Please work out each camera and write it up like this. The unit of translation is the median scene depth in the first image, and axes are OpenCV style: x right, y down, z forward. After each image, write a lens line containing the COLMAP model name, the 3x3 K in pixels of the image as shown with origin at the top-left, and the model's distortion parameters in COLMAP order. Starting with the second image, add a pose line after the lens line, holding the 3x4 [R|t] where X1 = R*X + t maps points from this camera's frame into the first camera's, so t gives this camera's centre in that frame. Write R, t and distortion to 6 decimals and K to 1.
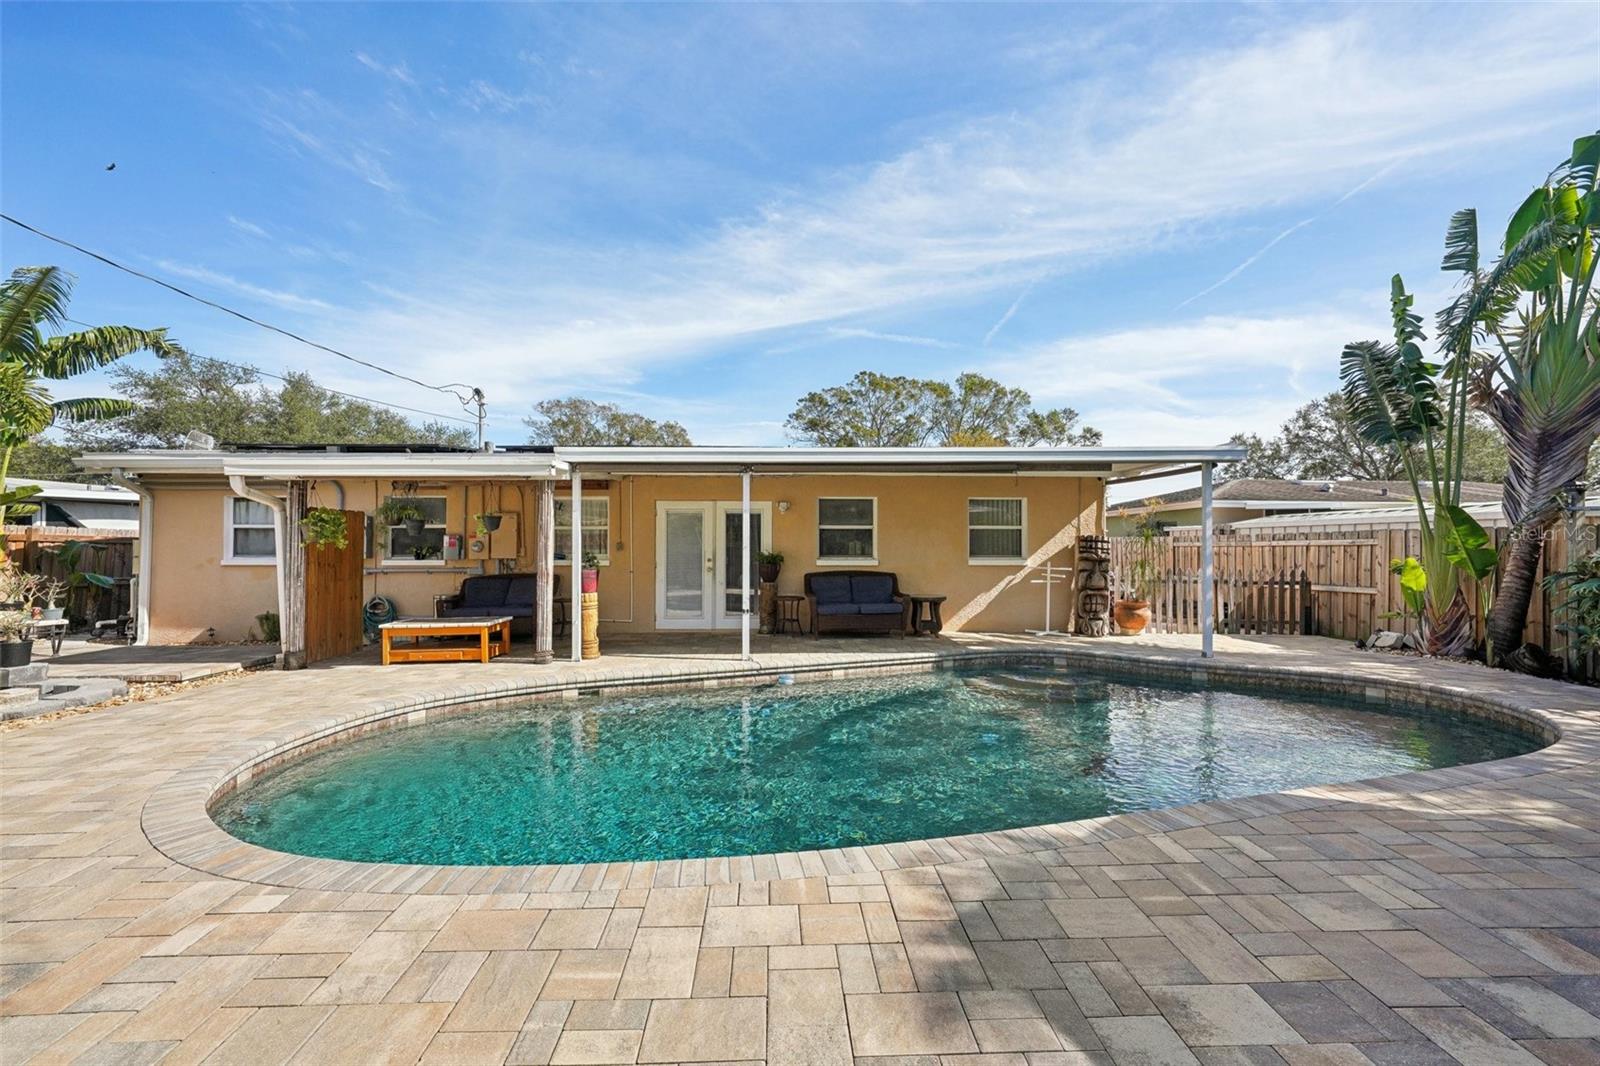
lens RADIAL K [[627.6, 0, 792.8], [0, 627.6, 536.4], [0, 0, 1]] dist [-0.011409, 0.000523]
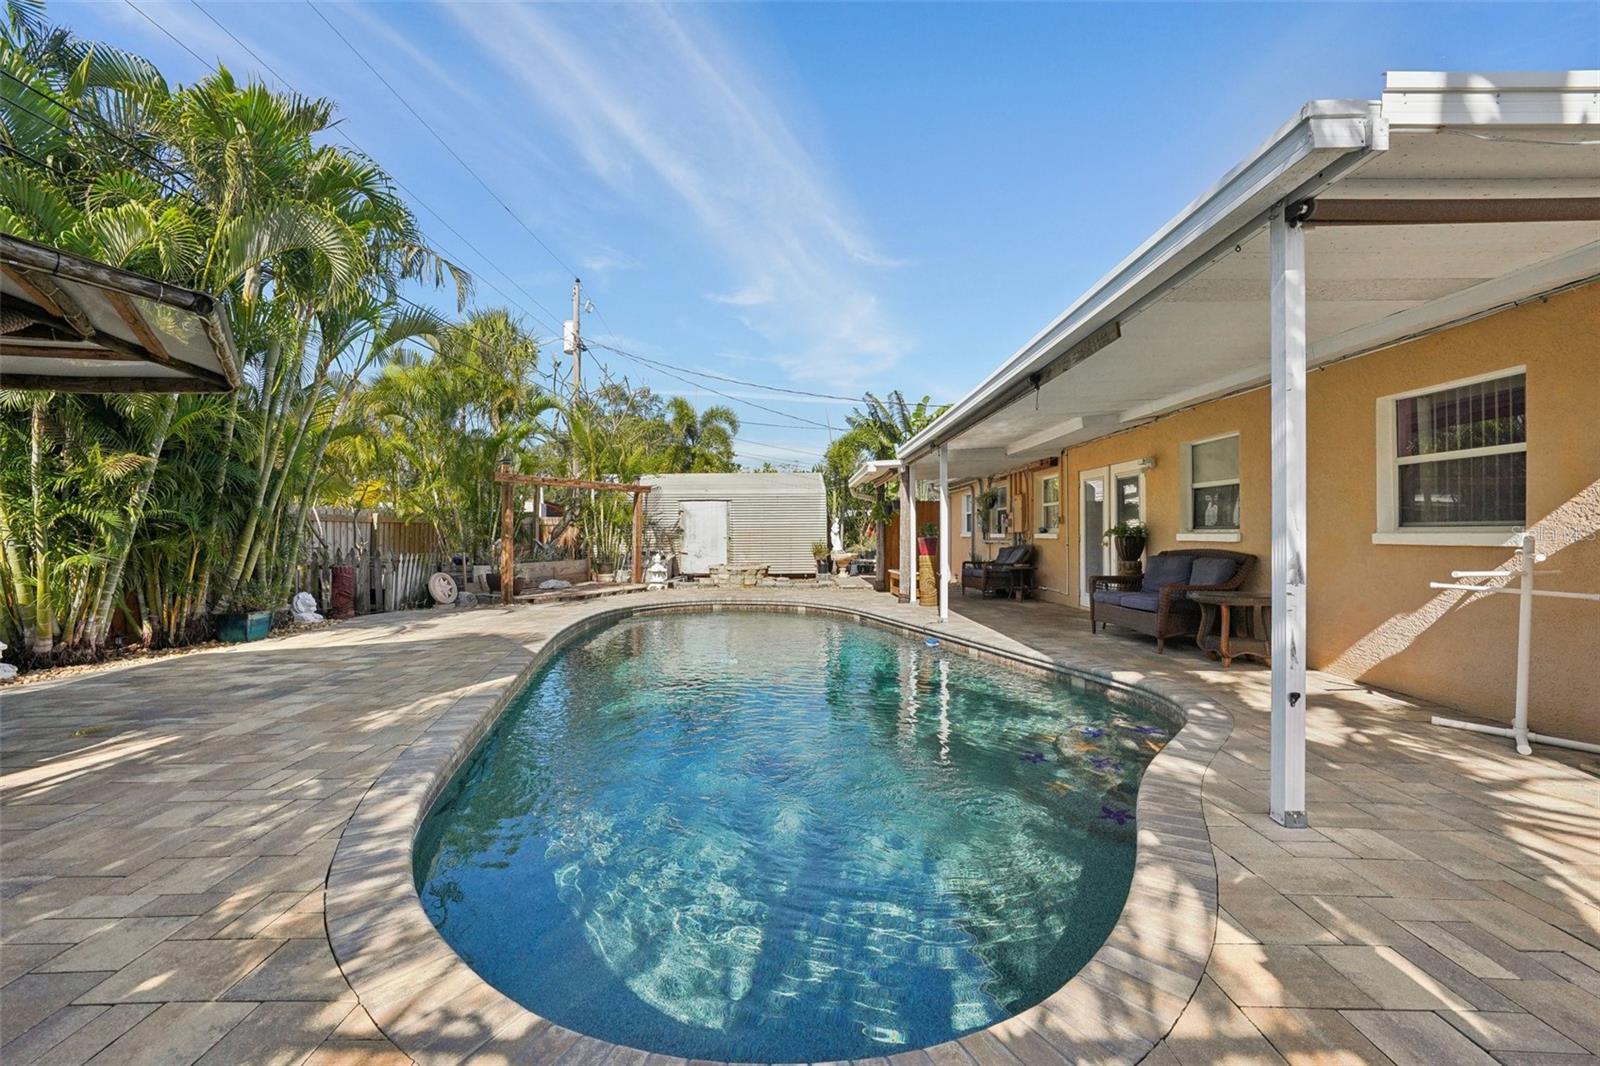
lens RADIAL K [[640.0, 0, 789.3], [0, 640.0, 531.0], [0, 0, 1]] dist [-0.022026, 0.007972]
pose [[-0.036947, -0.004687, -0.999306, 0.786345], [0.015104, 0.999872, -0.005248, 0.032700], [0.999203, -0.015287, -0.036871, 0.596480]]
